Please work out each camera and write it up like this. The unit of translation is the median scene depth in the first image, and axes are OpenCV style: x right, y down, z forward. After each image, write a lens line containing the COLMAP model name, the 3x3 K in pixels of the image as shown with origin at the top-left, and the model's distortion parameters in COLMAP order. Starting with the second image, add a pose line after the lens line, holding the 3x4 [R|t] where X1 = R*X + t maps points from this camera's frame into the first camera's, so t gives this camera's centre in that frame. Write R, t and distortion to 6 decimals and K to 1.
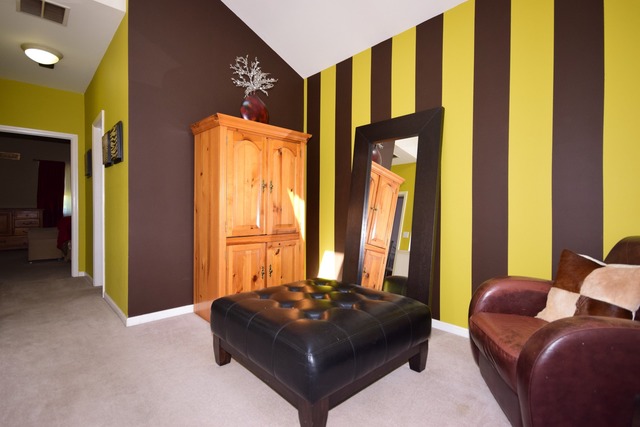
lens RADIAL K [[304.2, 0, 322.0], [0, 304.2, 212.5], [0, 0, 1]] dist [0.005811, -0.001517]
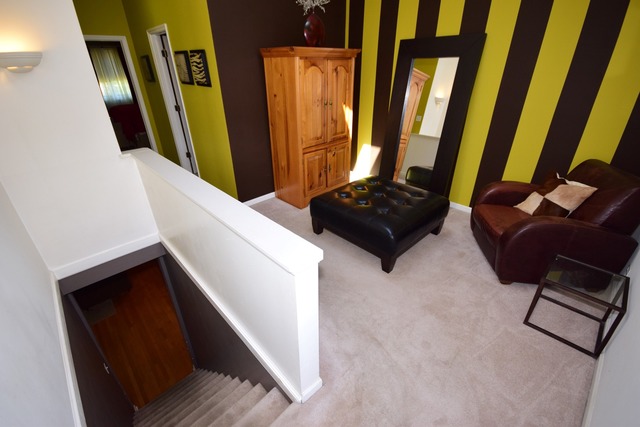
lens RADIAL K [[284.8, 0, 318.6], [0, 284.8, 209.2], [0, 0, 1]] dist [-0.004562, 0.001114]
pose [[0.999678, -0.024795, 0.005460, -0.239732], [0.019695, 0.893044, 0.449538, -0.229657], [-0.016023, -0.449285, 0.893245, -0.235228]]
